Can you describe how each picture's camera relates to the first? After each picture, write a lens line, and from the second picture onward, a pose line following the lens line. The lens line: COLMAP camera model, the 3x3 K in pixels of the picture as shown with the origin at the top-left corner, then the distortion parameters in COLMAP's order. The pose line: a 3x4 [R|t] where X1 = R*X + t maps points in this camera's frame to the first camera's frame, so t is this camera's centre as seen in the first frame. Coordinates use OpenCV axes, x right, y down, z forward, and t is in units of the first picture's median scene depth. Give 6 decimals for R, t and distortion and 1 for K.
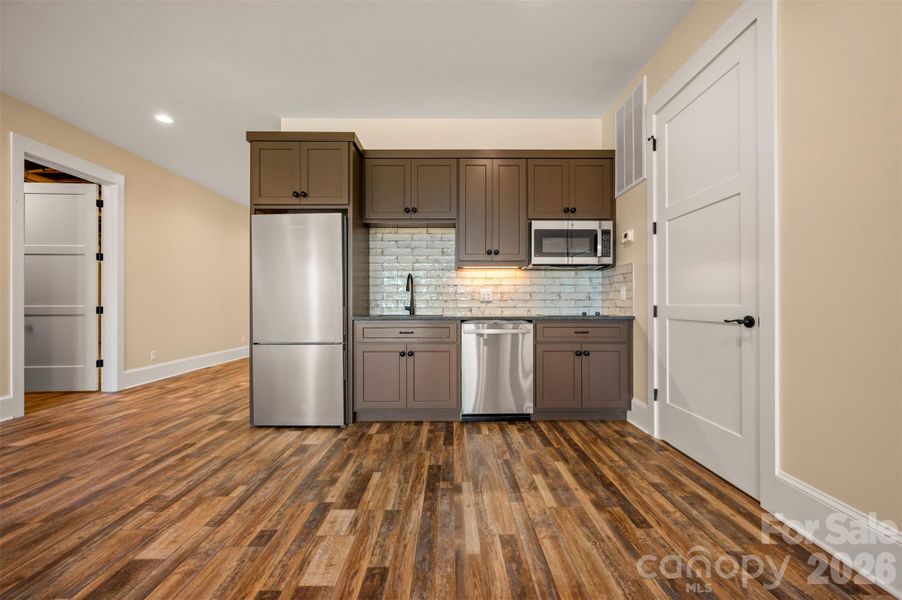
lens RADIAL K [[366.3, 0, 451.0], [0, 366.3, 300.0], [0, 0, 1]] dist [-0.001153, -0.000070]
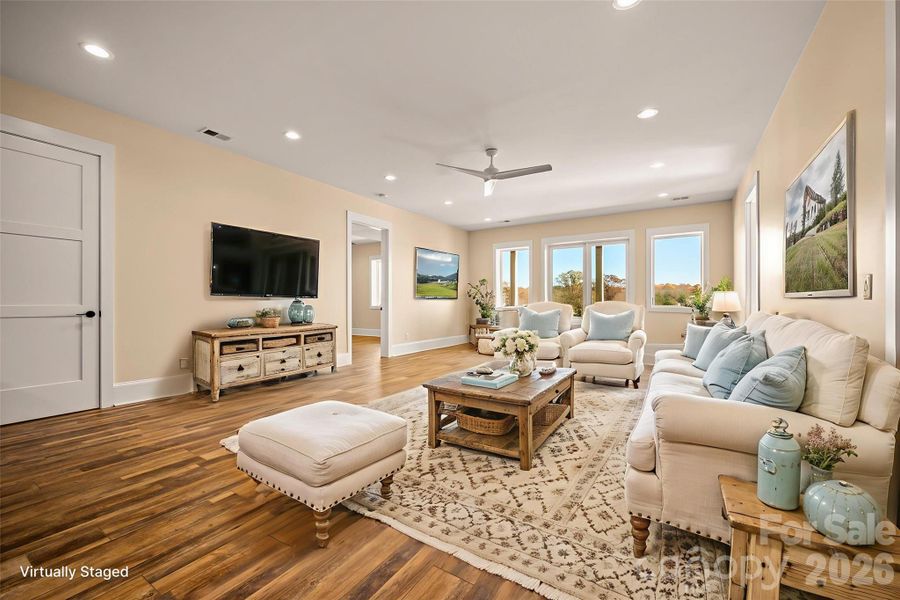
lens RADIAL K [[365.5, 0, 450.0], [0, 365.5, 300.0], [0, 0, 1]] dist [-0.001153, -0.000070]
pose [[-0.840031, 0.010627, 0.542434, -1.611223], [0.002399, 0.999871, -0.015874, 0.017641], [-0.542533, -0.012033, -0.839948, 1.485779]]
